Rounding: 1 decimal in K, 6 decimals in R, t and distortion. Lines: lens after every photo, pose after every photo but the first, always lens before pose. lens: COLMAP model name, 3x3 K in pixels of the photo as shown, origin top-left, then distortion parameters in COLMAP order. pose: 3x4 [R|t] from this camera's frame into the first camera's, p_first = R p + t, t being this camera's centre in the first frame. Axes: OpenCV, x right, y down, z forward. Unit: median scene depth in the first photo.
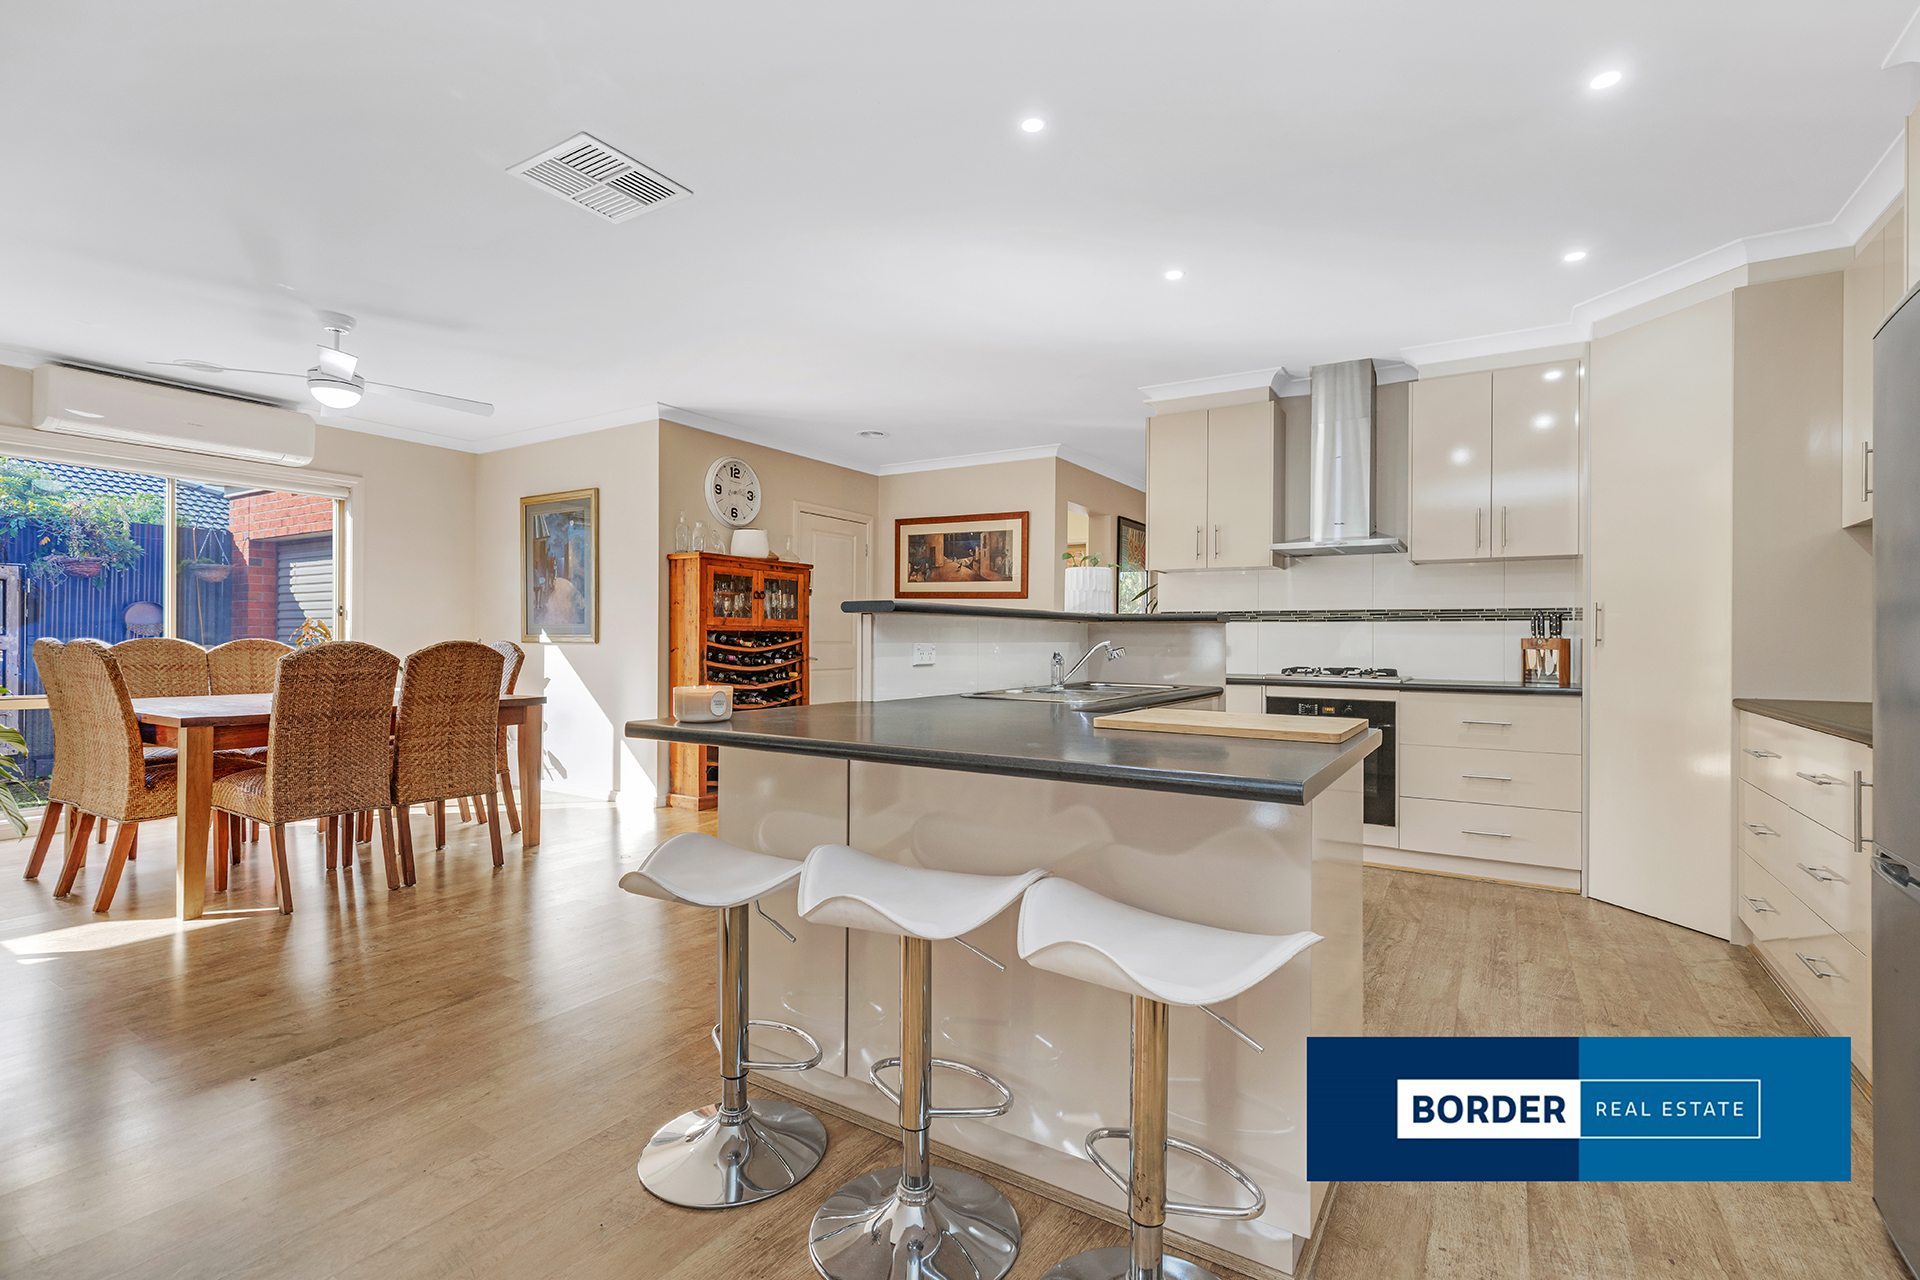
lens RADIAL K [[878.6, 0, 991.5], [0, 878.6, 634.7], [0, 0, 1]] dist [0.004457, -0.002334]
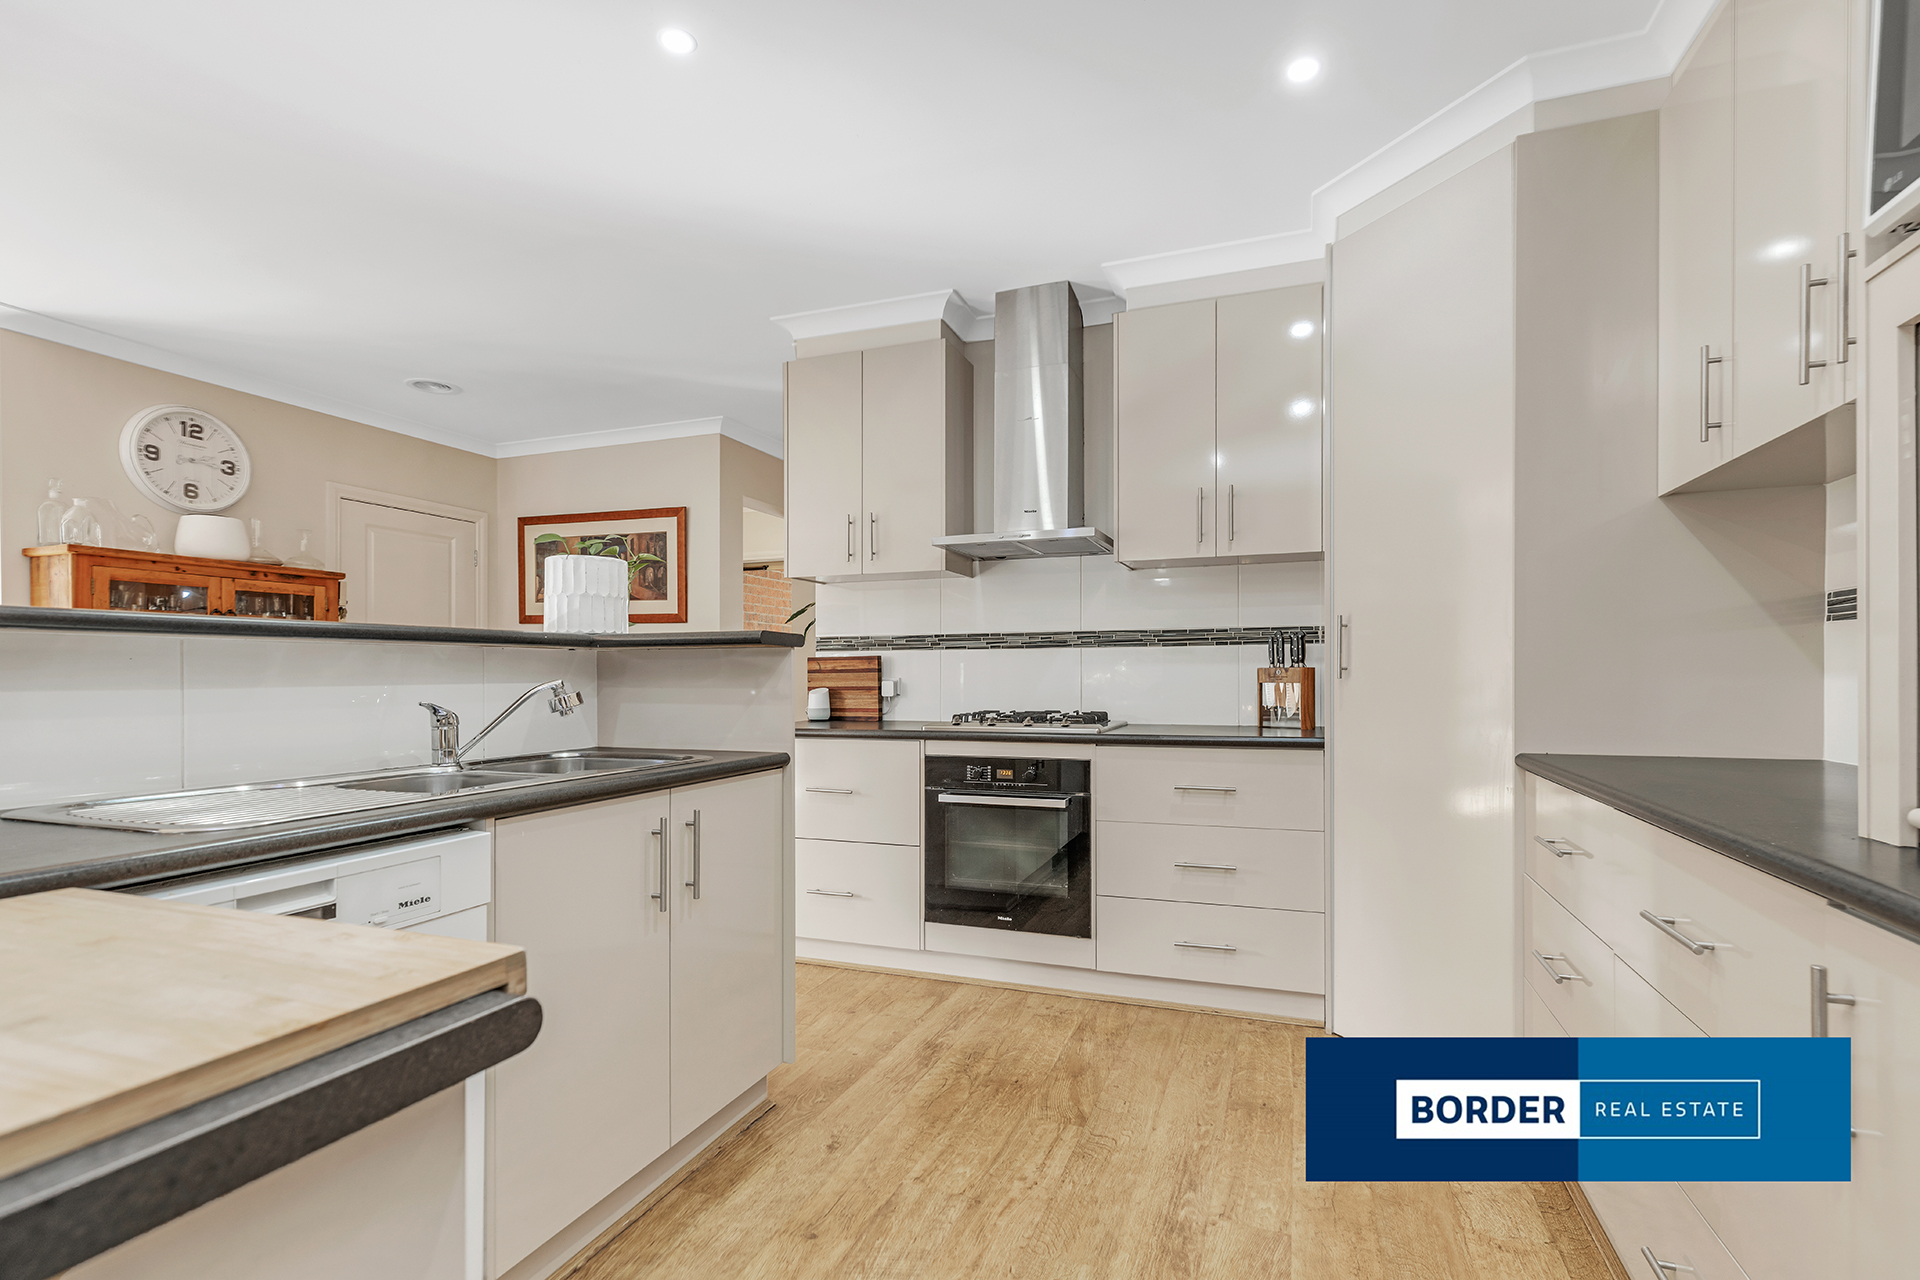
lens RADIAL K [[878.6, 0, 1015.9], [0, 878.6, 681.9], [0, 0, 1]] dist [0.004457, -0.002334]
pose [[0.977271, -0.014396, 0.211503, 0.220299], [0.011556, 0.999826, 0.014658, 0.002393], [-0.211677, -0.011881, 0.977268, 0.285502]]
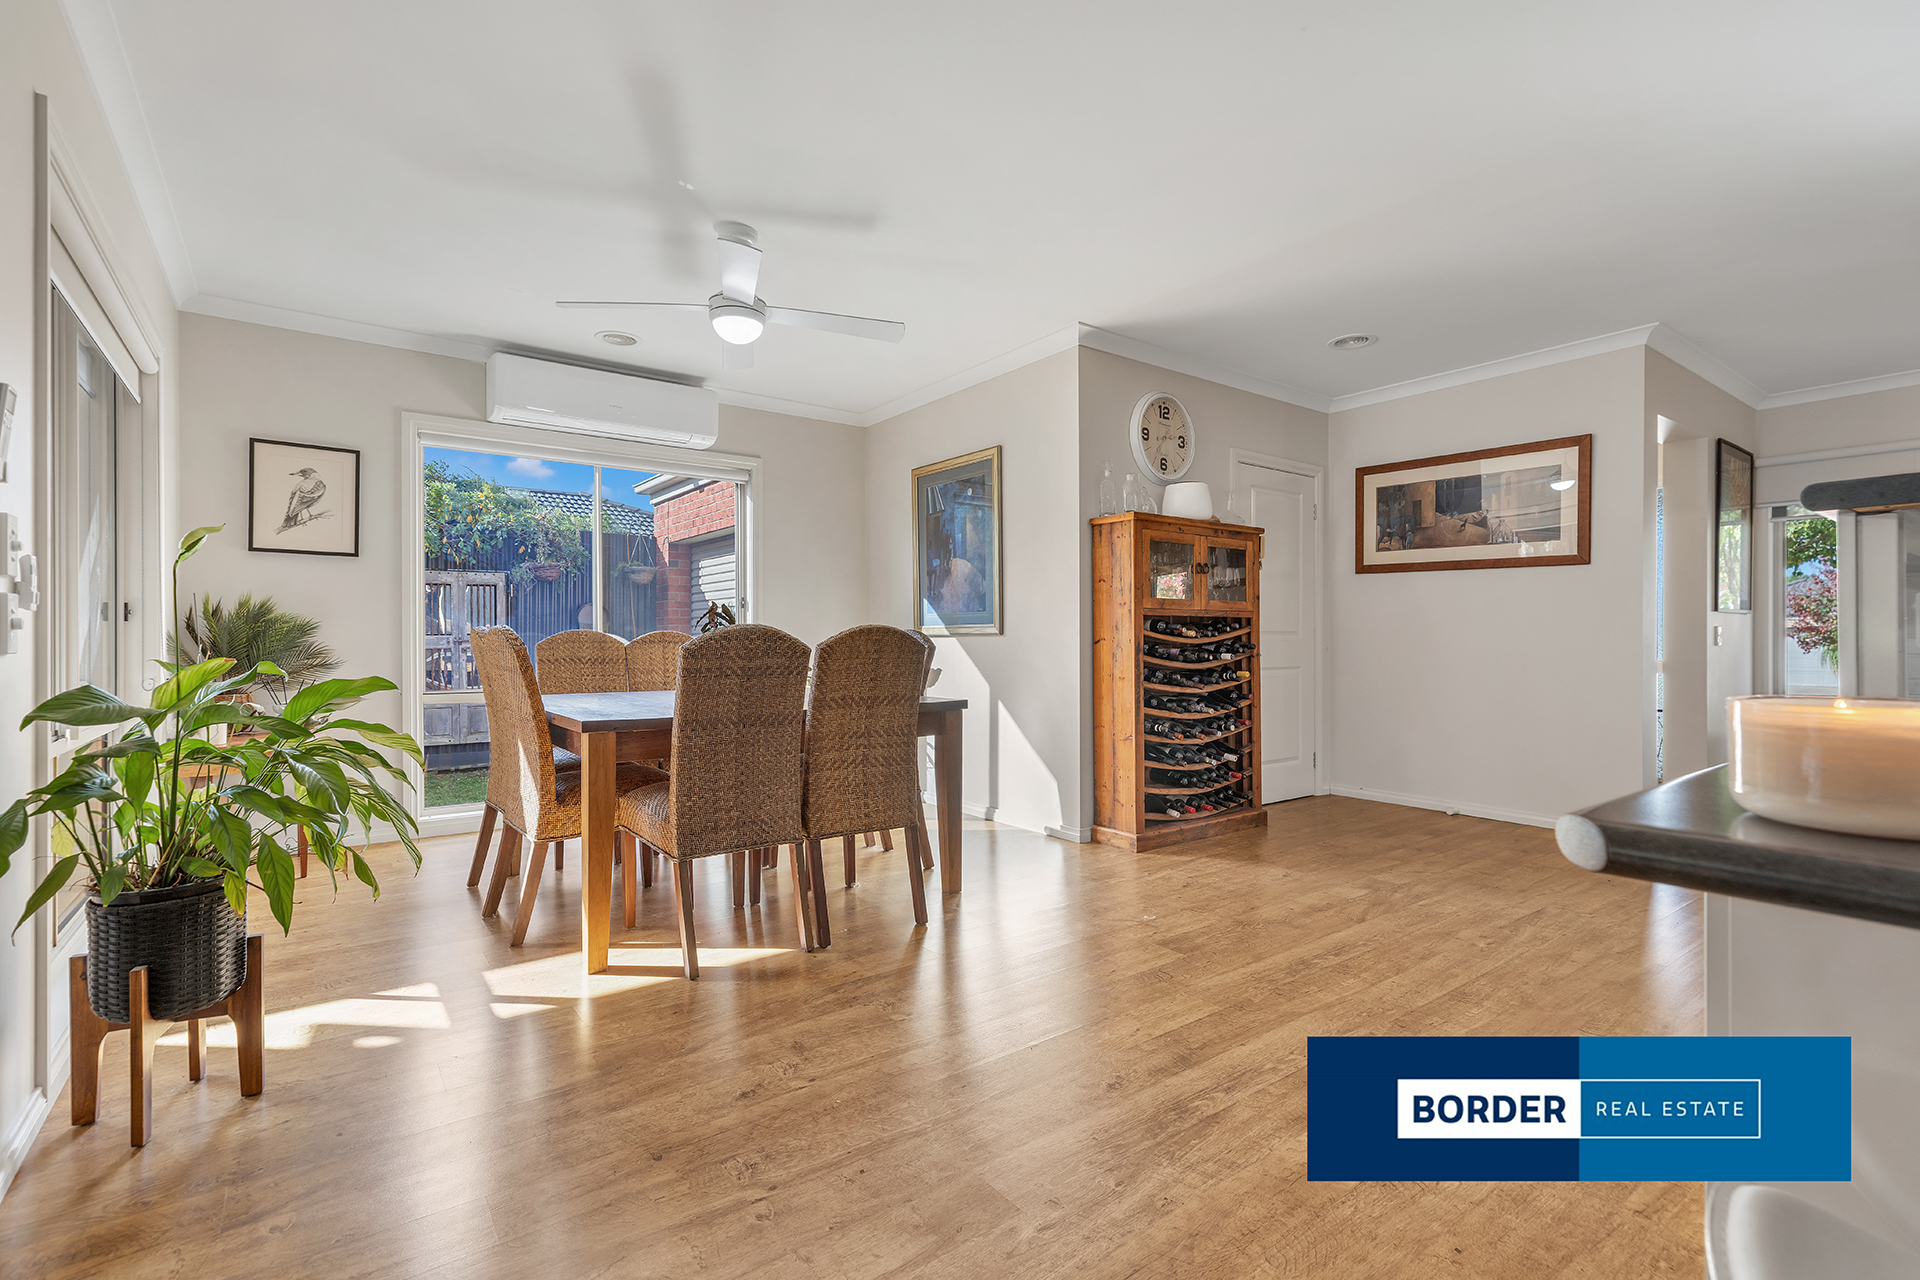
lens RADIAL K [[878.6, 0, 964.4], [0, 878.6, 642.4], [0, 0, 1]] dist [0.004457, -0.002334]
pose [[0.926157, -0.005961, -0.377091, -0.211847], [0.008598, 0.999949, 0.005310, 0.015668], [0.377041, -0.008160, 0.926161, 0.278958]]
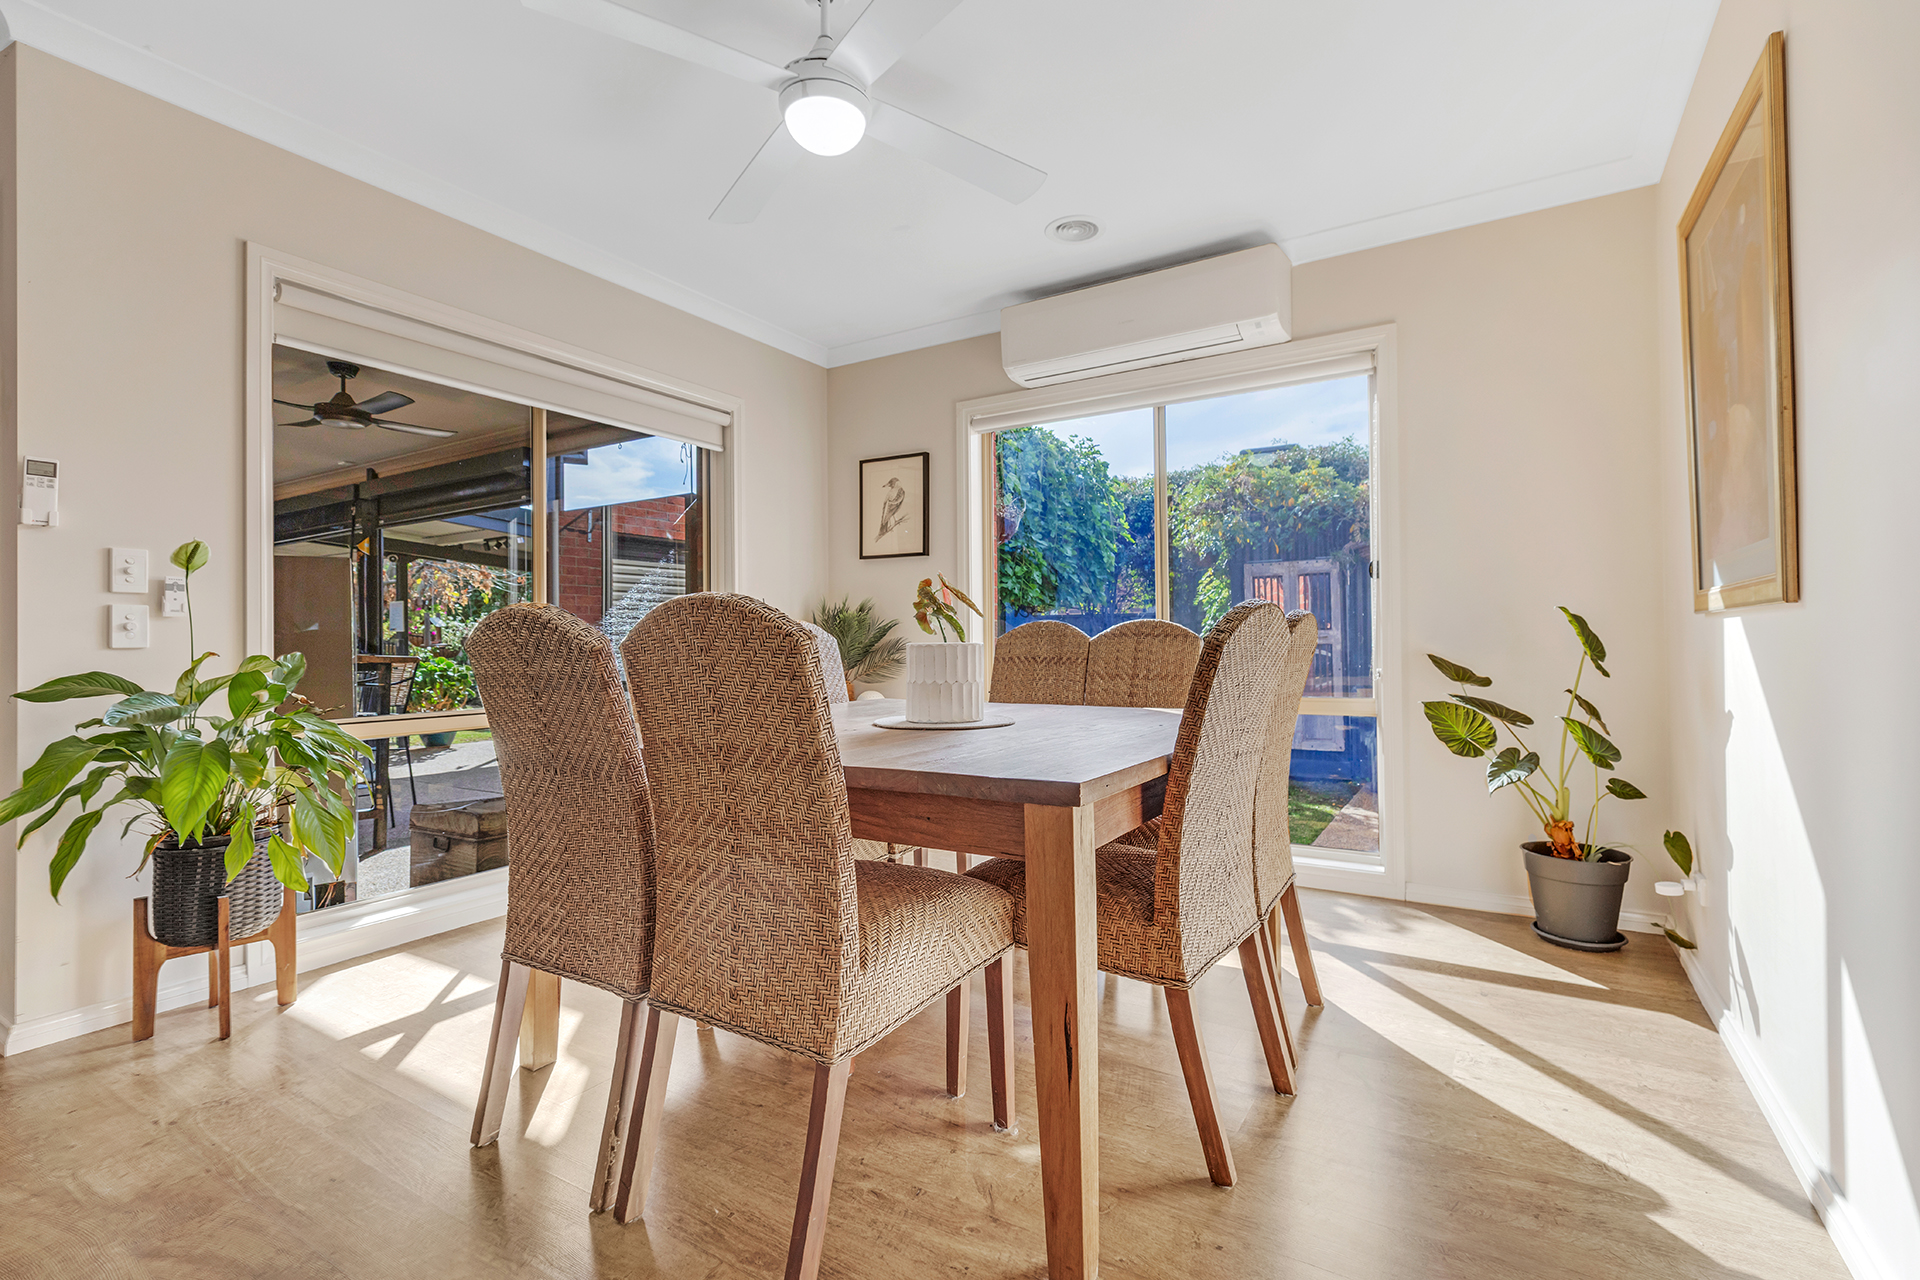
lens RADIAL K [[878.6, 0, 959.9], [0, 878.6, 624.2], [0, 0, 1]] dist [0.004457, -0.002334]
pose [[-0.019132, -0.029180, -0.999391, -0.214130], [0.013949, 0.999469, -0.029449, 0.026706], [0.999720, -0.014504, -0.018714, 0.944613]]
